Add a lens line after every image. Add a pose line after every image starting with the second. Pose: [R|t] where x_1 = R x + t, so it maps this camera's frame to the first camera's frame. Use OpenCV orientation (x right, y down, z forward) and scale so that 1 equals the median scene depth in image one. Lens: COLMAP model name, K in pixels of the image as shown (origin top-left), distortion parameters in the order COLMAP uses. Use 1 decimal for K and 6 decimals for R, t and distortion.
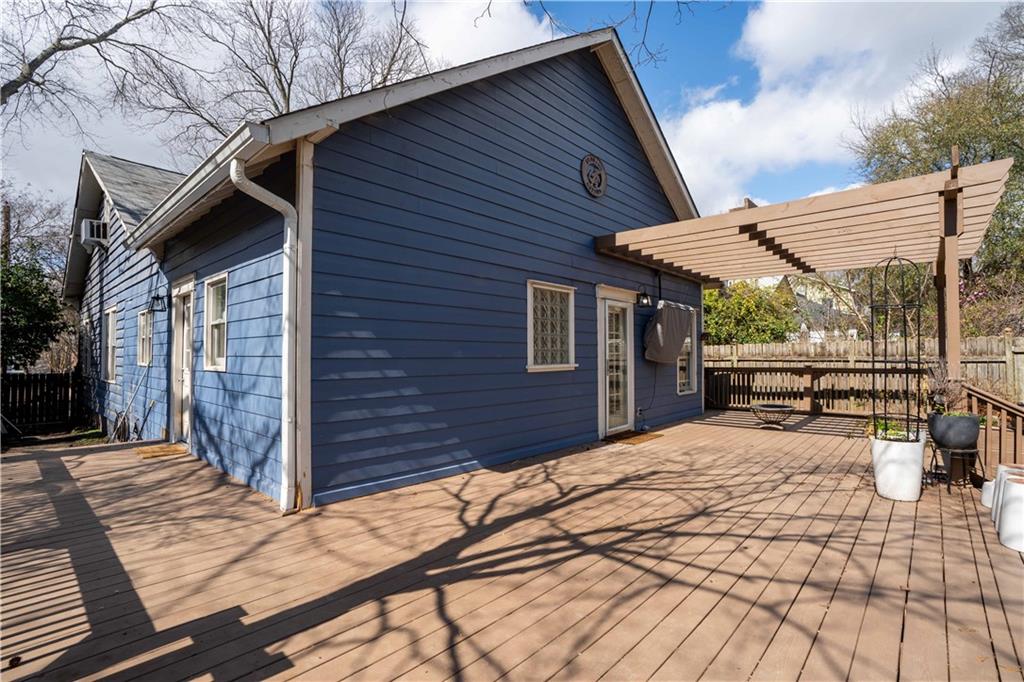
lens RADIAL K [[472.8, 0, 517.5], [0, 472.8, 345.3], [0, 0, 1]] dist [-0.009122, 0.002505]
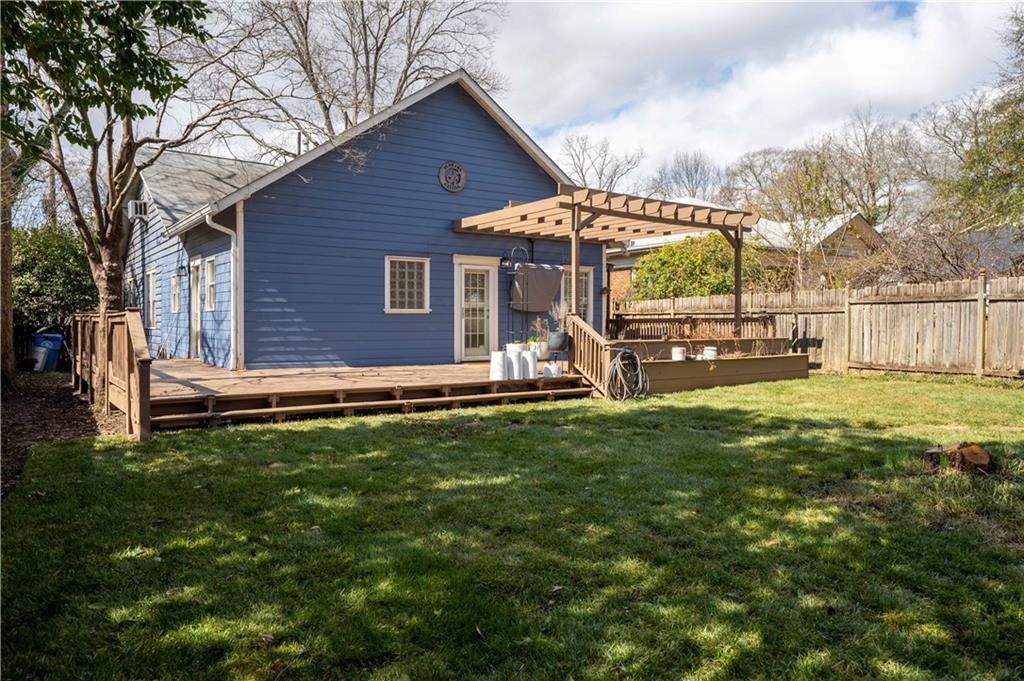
lens RADIAL K [[741.4, 0, 515.4], [0, 741.4, 329.5], [0, 0, 1]] dist [0.078807, 0.006599]
pose [[0.969554, 0.006557, -0.244790, 1.342983], [0.000522, 0.999584, 0.028841, 0.049422], [0.244877, -0.028090, 0.969147, -1.689868]]
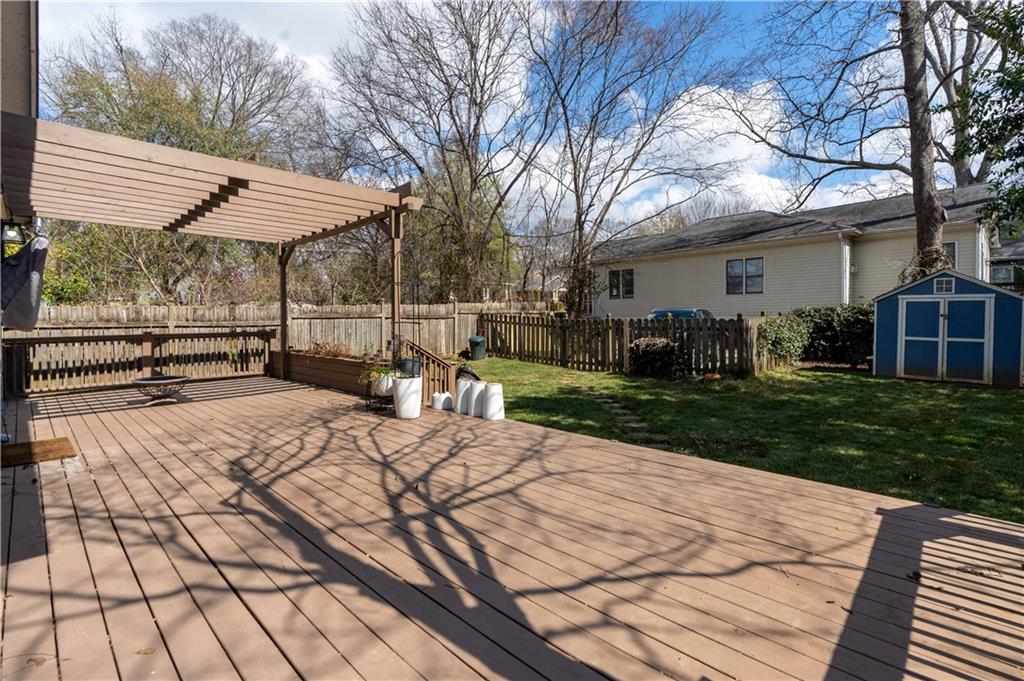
lens RADIAL K [[472.8, 0, 523.0], [0, 472.8, 340.1], [0, 0, 1]] dist [-0.009122, 0.002505]
pose [[0.024455, -0.035640, 0.999065, -0.537104], [-0.018723, 0.999173, 0.036102, 0.026497], [-0.999526, -0.019588, 0.023768, 0.544235]]
